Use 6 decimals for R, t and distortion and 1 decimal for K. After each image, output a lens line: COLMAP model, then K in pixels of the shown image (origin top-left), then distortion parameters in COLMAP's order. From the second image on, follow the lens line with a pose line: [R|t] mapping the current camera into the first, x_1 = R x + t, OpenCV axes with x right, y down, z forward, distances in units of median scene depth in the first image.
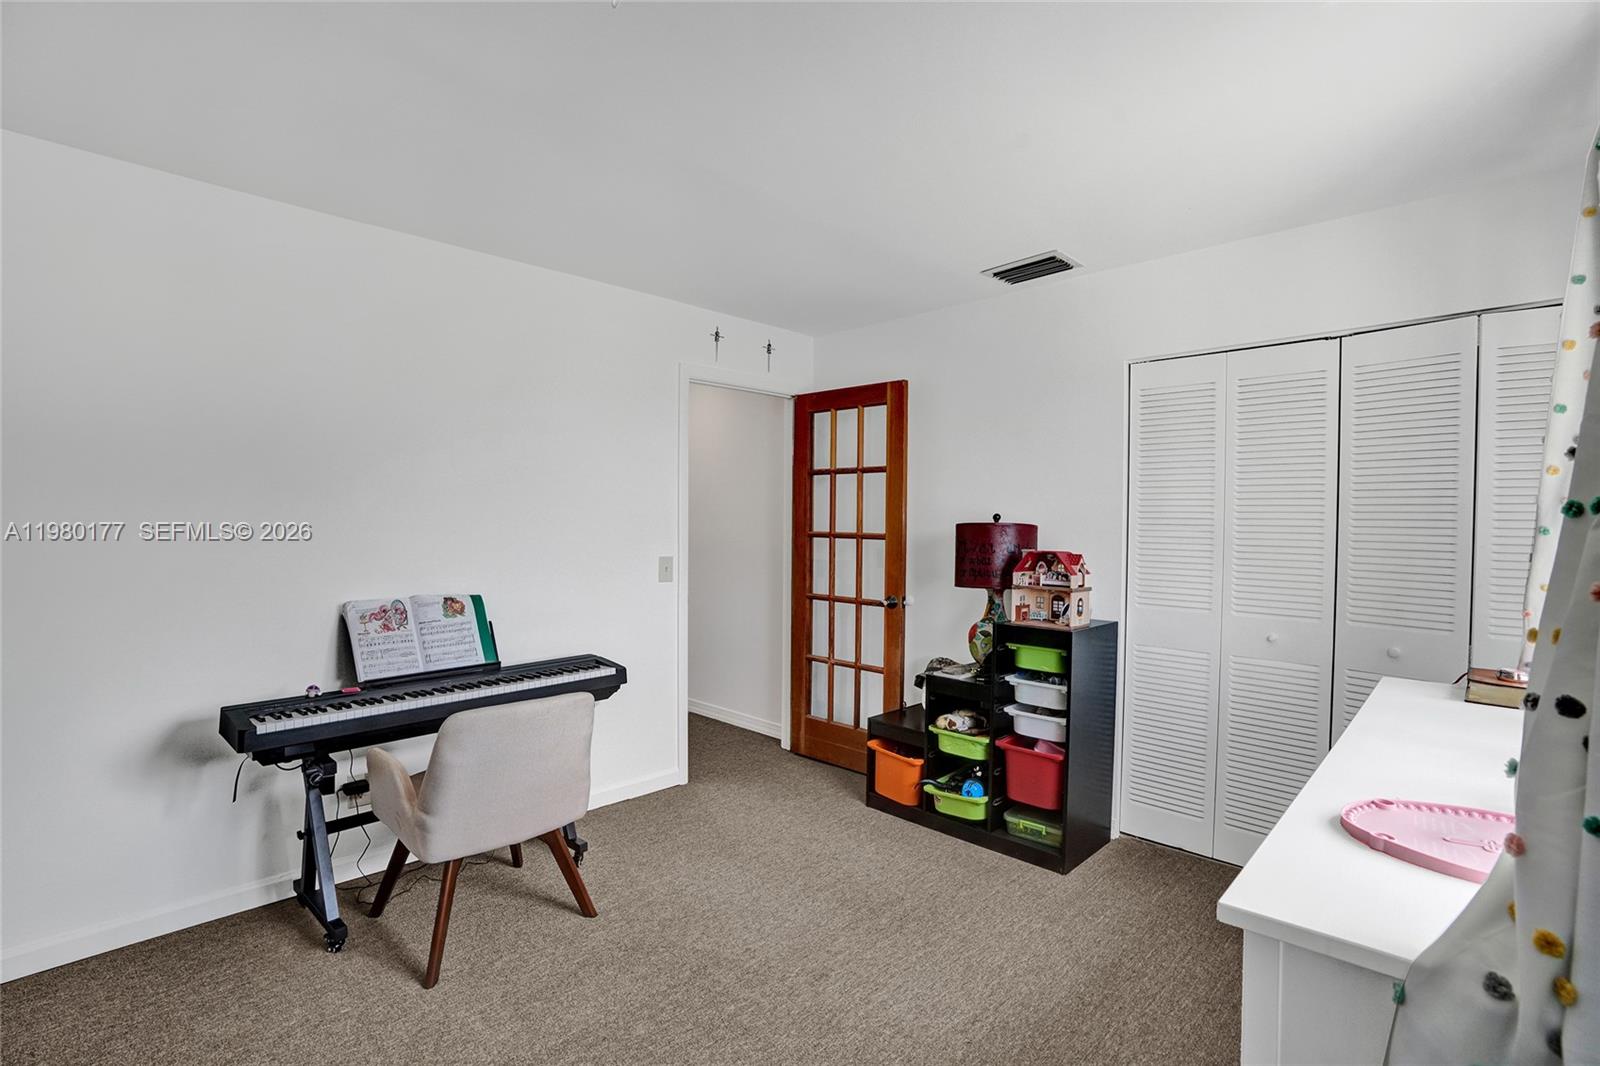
lens RADIAL K [[746.6, 0, 793.7], [0, 746.6, 541.5], [0, 0, 1]] dist [-0.048681, 0.008525]
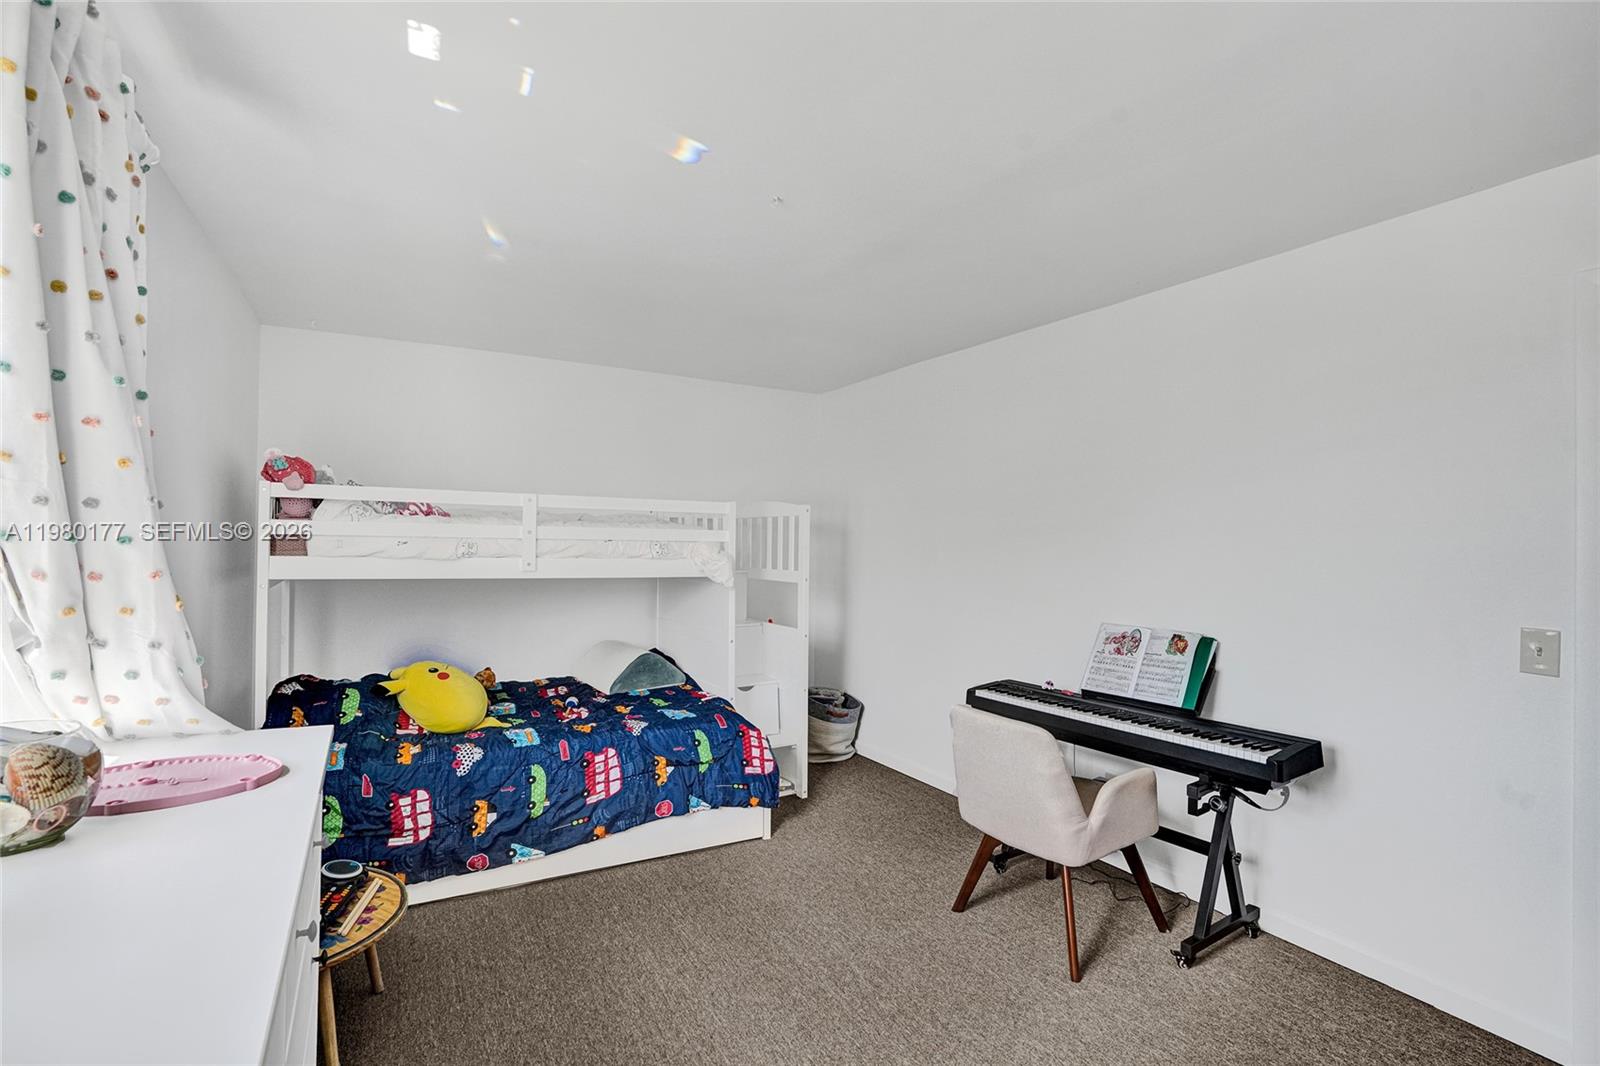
lens RADIAL K [[746.6, 0, 798.7], [0, 746.6, 529.4], [0, 0, 1]] dist [-0.048681, 0.008525]
pose [[-0.275250, -0.033617, -0.960785, 0.628522], [-0.046707, 0.998676, -0.021562, -0.020177], [0.960237, 0.038940, -0.276456, 0.779554]]
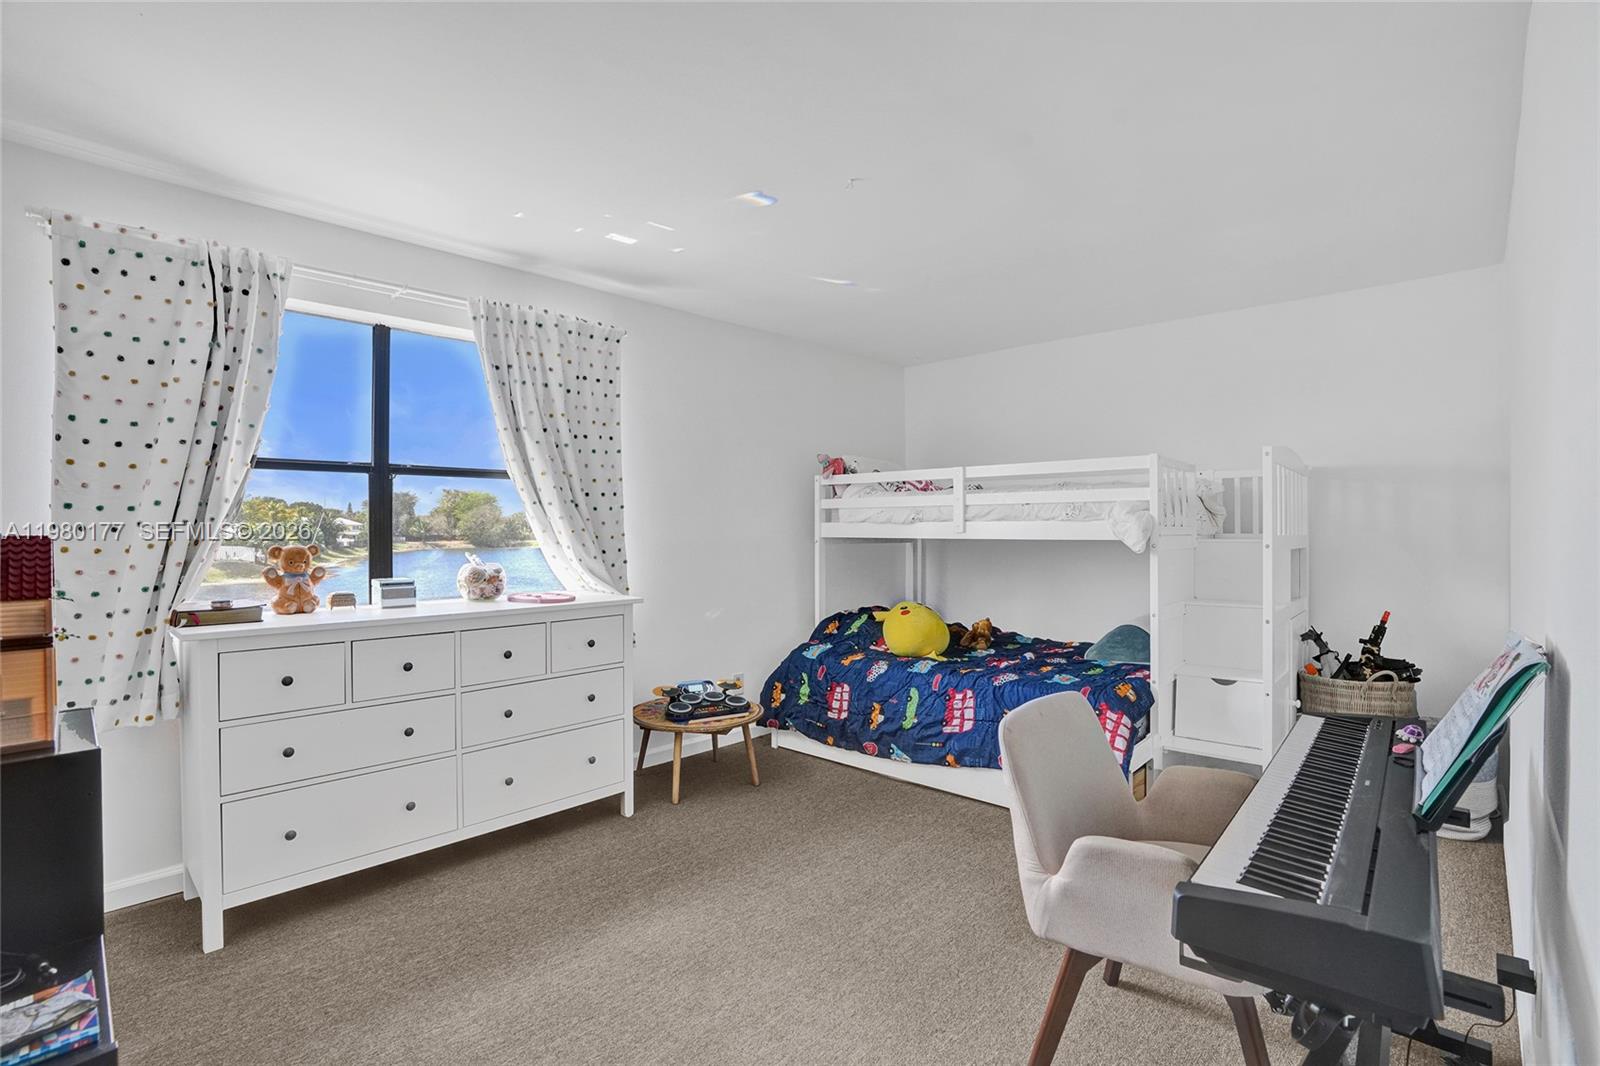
lens RADIAL K [[746.6, 0, 795.0], [0, 746.6, 525.9], [0, 0, 1]] dist [-0.048681, 0.008525]
pose [[-0.999735, -0.015793, -0.016721, 0.081419], [-0.016116, 0.999683, 0.019348, 0.000556], [0.016410, 0.019612, -0.999673, 1.297951]]
